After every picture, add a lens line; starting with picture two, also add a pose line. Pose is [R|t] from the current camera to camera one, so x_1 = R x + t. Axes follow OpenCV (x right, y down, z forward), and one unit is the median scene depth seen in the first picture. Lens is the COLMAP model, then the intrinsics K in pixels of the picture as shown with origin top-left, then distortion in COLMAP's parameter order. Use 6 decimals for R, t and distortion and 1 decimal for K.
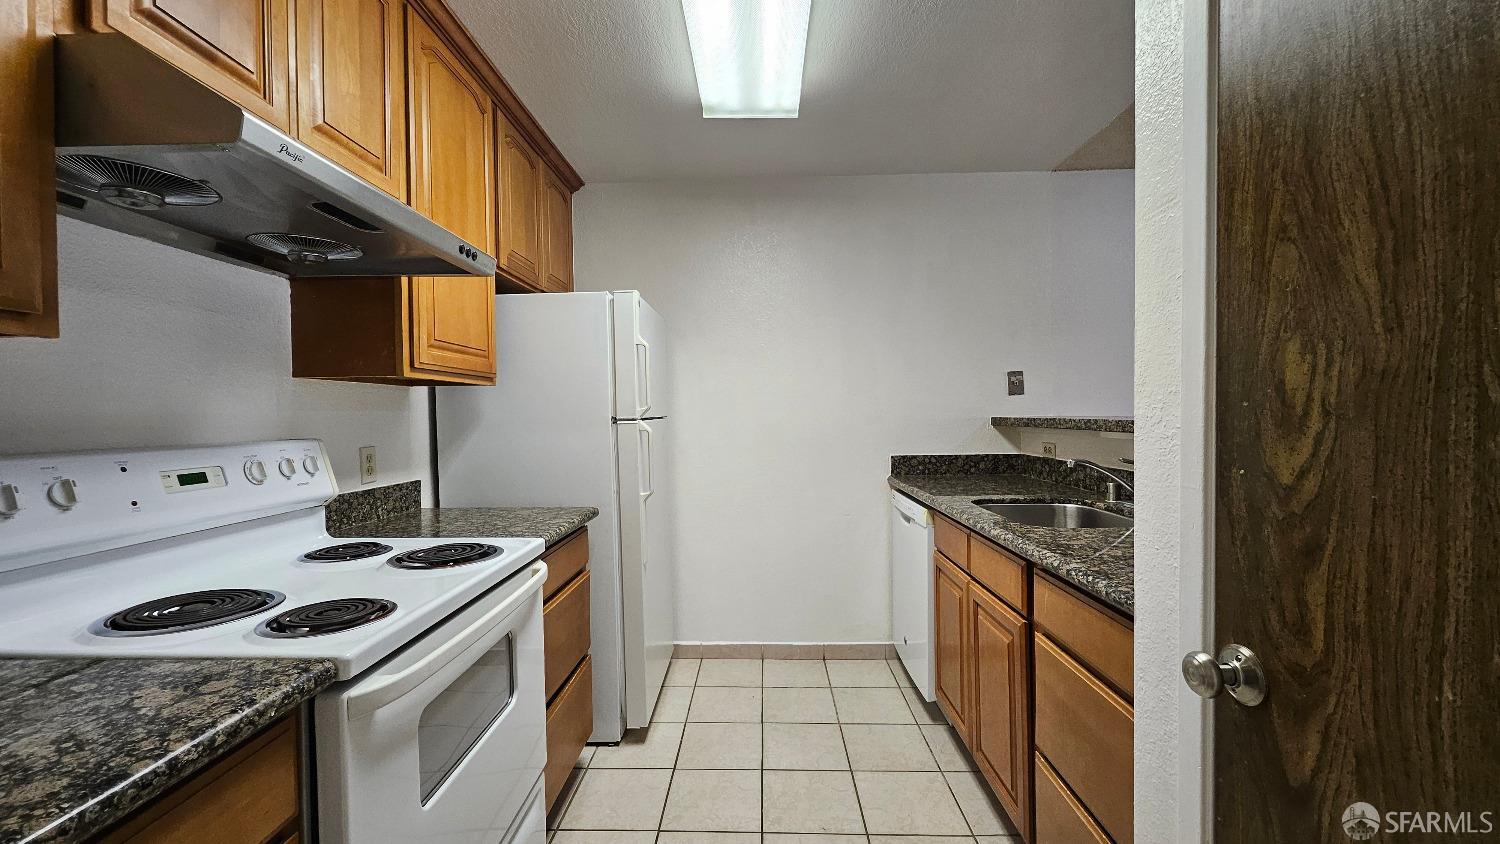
lens RADIAL K [[584.9, 0, 752.4], [0, 584.9, 416.1], [0, 0, 1]] dist [0.006100, -0.001018]
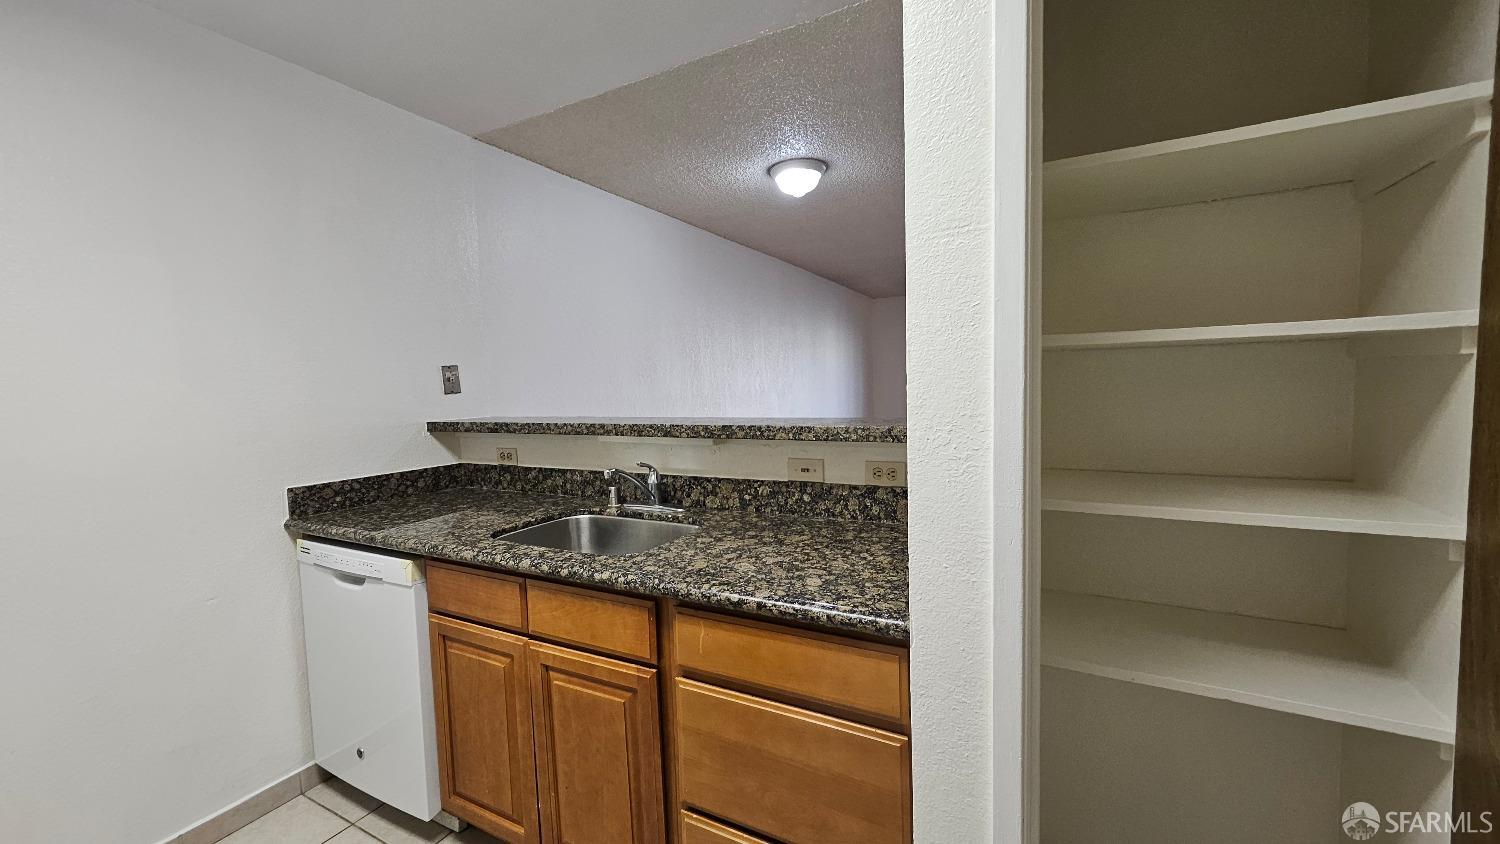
lens RADIAL K [[584.9, 0, 749.5], [0, 584.9, 425.6], [0, 0, 1]] dist [0.006100, -0.001018]
pose [[0.468450, -0.059972, 0.881452, -0.169819], [0.028485, 0.998200, 0.052777, -0.040740], [-0.883031, 0.000385, 0.469315, 0.395686]]
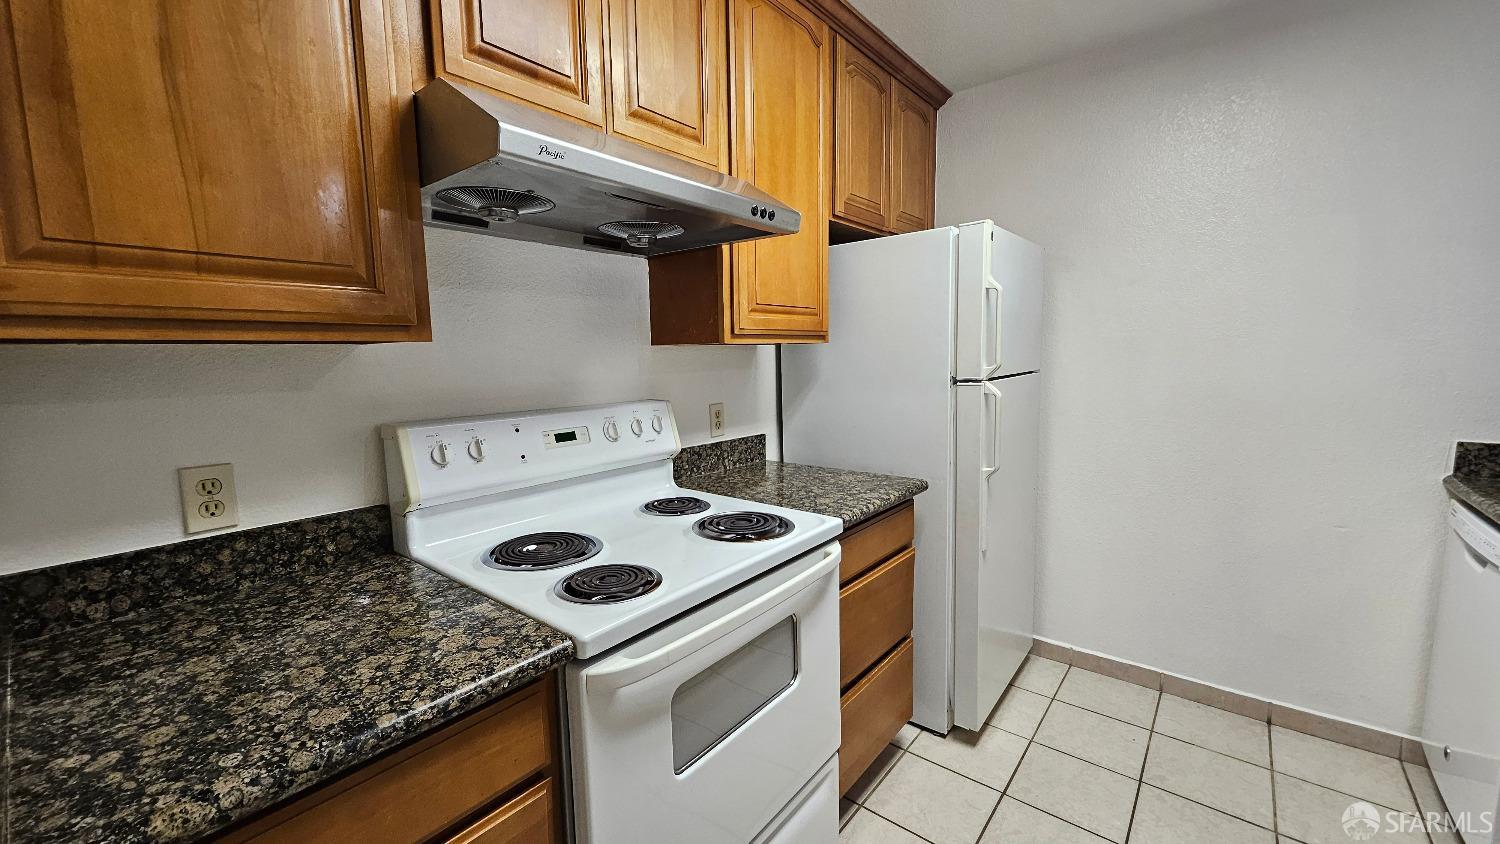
lens RADIAL K [[584.9, 0, 755.2], [0, 584.9, 418.5], [0, 0, 1]] dist [0.006100, -0.001018]
pose [[0.784431, 0.071379, -0.616096, 0.078787], [0.003381, 0.992849, 0.119333, -0.049334], [0.620207, -0.095691, 0.778579, 0.179285]]
